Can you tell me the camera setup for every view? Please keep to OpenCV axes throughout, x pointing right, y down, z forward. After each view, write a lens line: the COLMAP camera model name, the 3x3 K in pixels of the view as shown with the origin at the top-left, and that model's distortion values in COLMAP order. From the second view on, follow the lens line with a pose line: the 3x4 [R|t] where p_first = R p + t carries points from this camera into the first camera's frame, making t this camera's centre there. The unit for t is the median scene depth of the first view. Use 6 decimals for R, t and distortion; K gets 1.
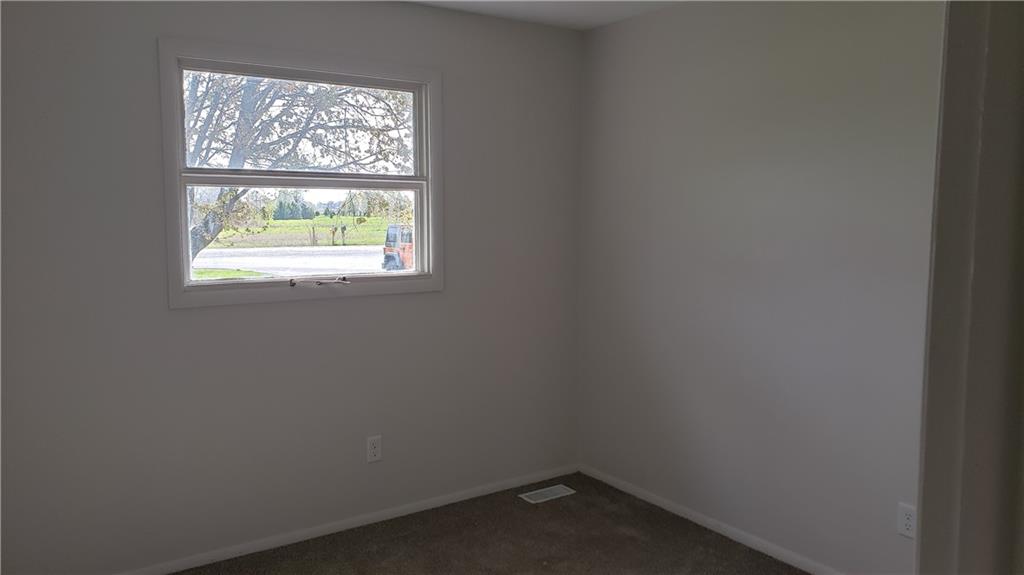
lens RADIAL K [[775.7, 0, 512.0], [0, 775.7, 287.5], [0, 0, 1]] dist [0.005704, 0.001718]
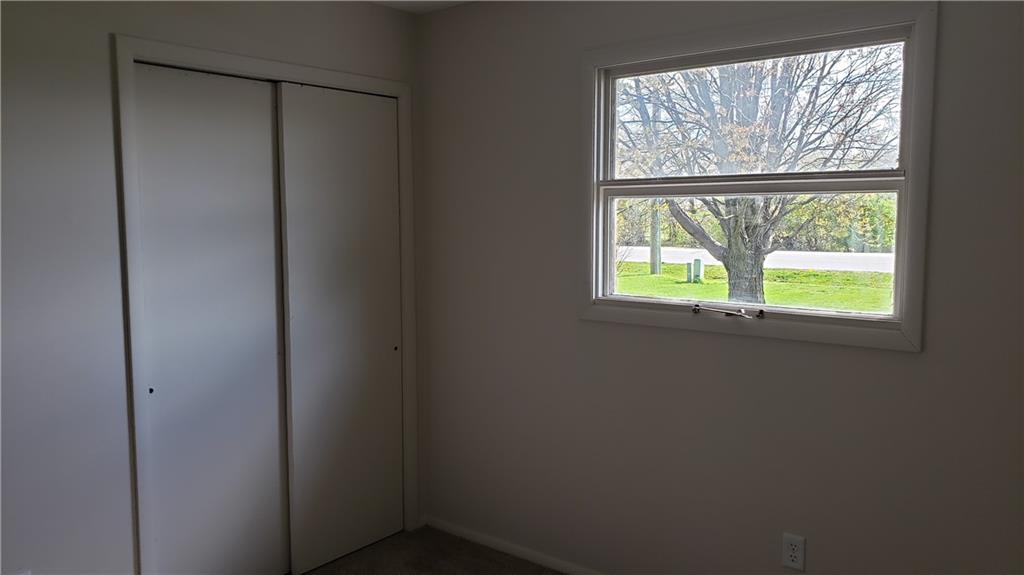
lens RADIAL K [[775.7, 0, 512.0], [0, 775.7, 287.5], [0, 0, 1]] dist [0.005704, 0.001718]
pose [[0.276836, 0.086889, -0.956981, 0.431559], [-0.092958, 0.993654, 0.063328, -0.059957], [0.956410, 0.071427, 0.283156, 0.536435]]
